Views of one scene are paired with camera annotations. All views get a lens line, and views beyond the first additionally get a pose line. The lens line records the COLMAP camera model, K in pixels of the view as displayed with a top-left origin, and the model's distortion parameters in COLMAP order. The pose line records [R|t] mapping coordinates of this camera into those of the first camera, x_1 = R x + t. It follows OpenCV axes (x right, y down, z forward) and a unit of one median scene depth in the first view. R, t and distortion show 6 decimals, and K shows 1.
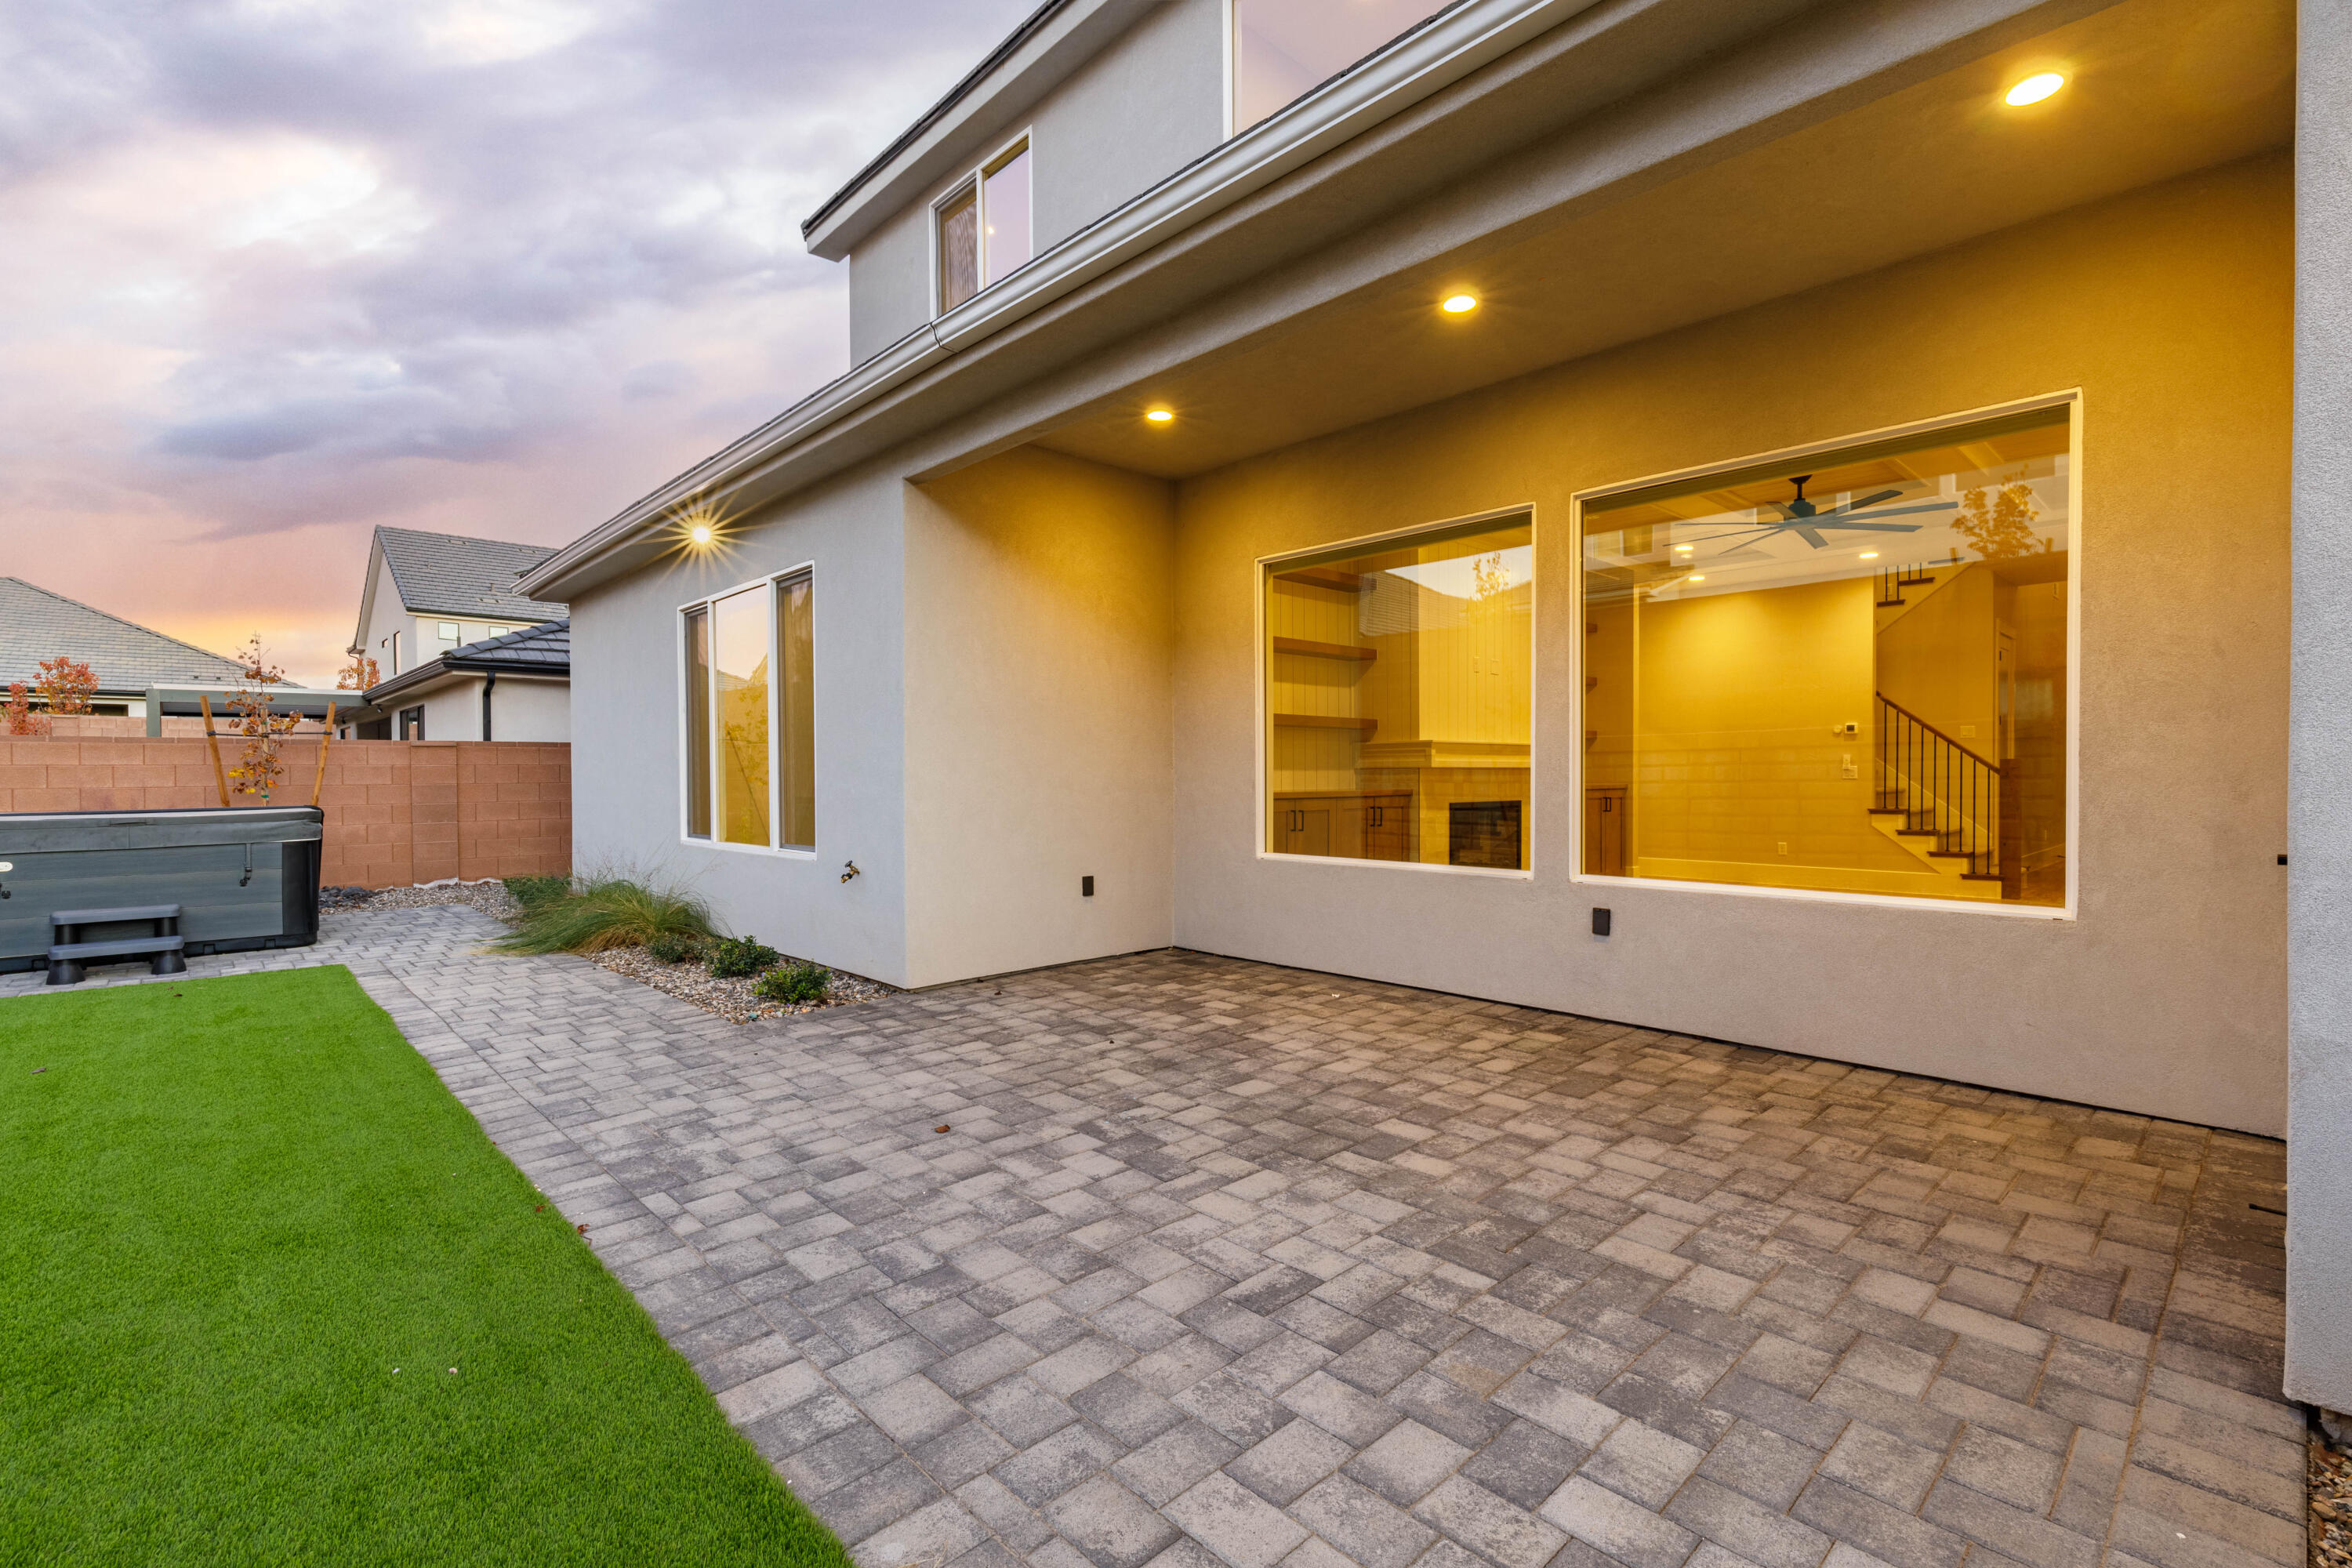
lens RADIAL K [[1056.5, 0, 1183.9], [0, 1056.5, 796.7], [0, 0, 1]] dist [0.002860, 0.000179]
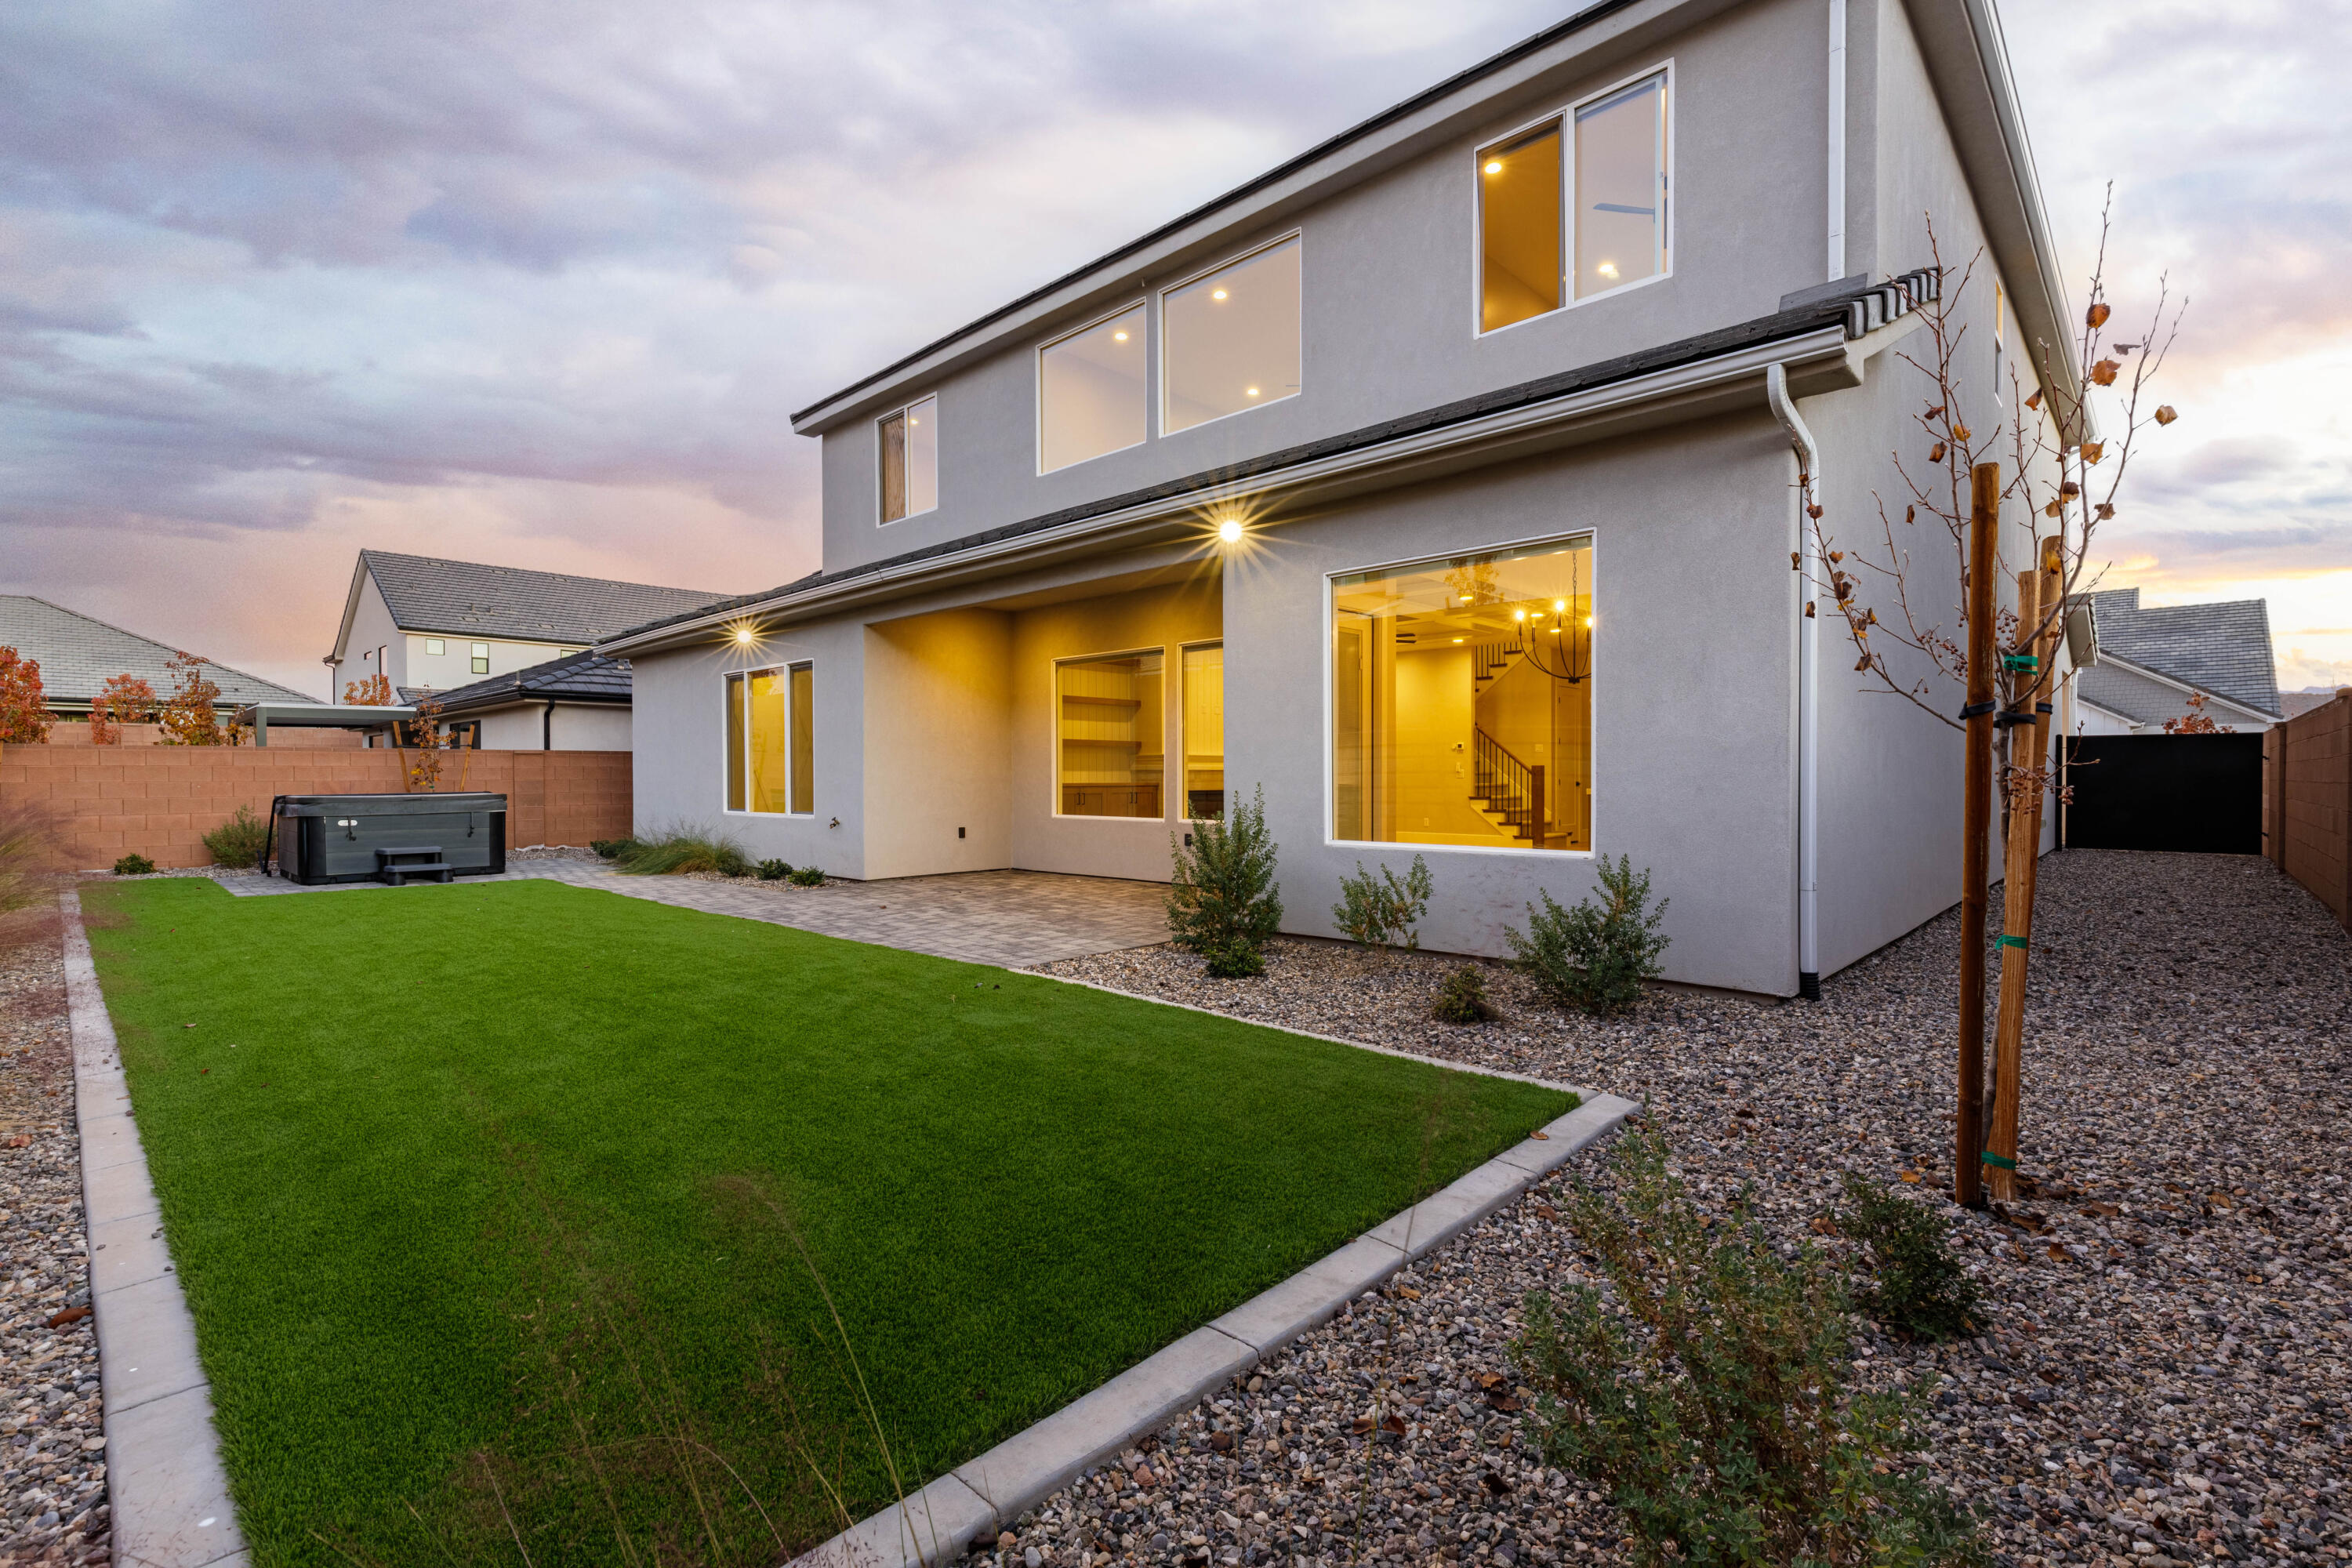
lens RADIAL K [[1056.5, 0, 1183.9], [0, 1056.5, 796.7], [0, 0, 1]] dist [0.002860, 0.000179]
pose [[0.998498, 0.000705, 0.054787, 0.320201], [-0.000574, 0.999997, -0.002403, 0.040676], [-0.054788, 0.002368, 0.998495, -1.430530]]
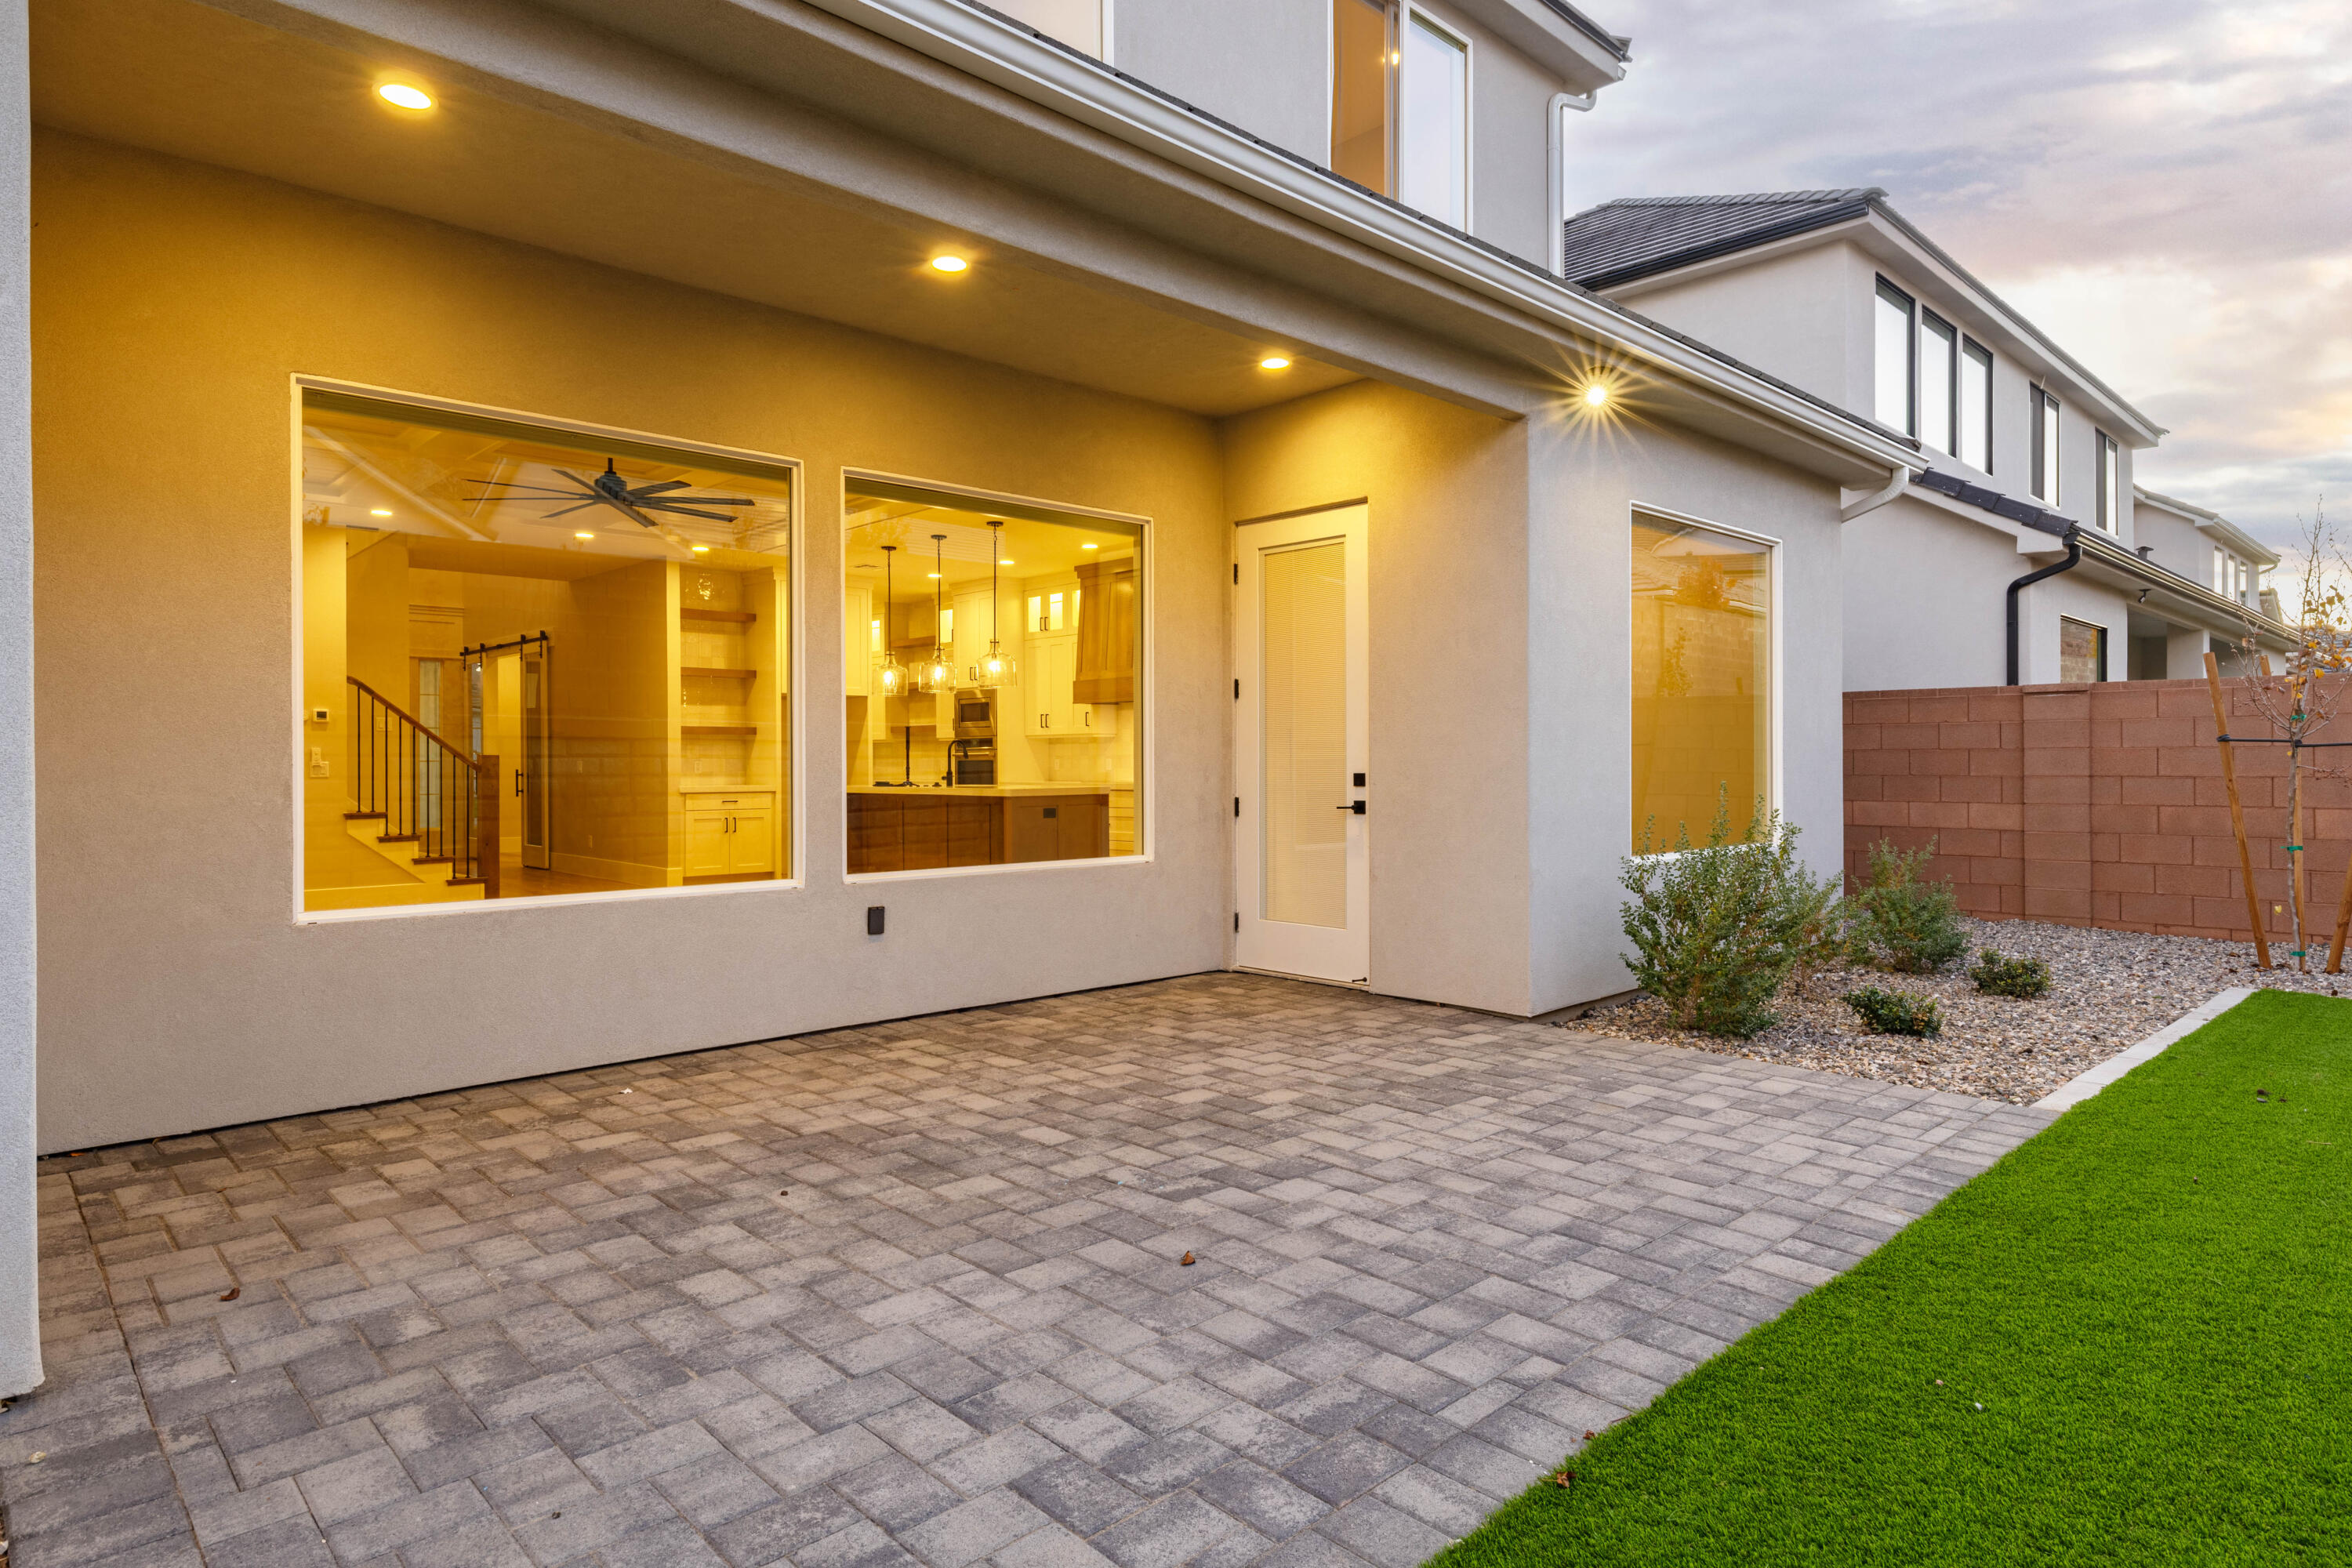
lens RADIAL K [[1324.4, 0, 1189.1], [0, 1324.4, 774.1], [0, 0, 1]] dist [0.013087, -0.000440]
pose [[-0.008459, -0.002651, 0.999961, -0.986636], [0.025275, 0.999676, 0.002865, -0.014223], [-0.999645, 0.025298, -0.008390, 0.874515]]
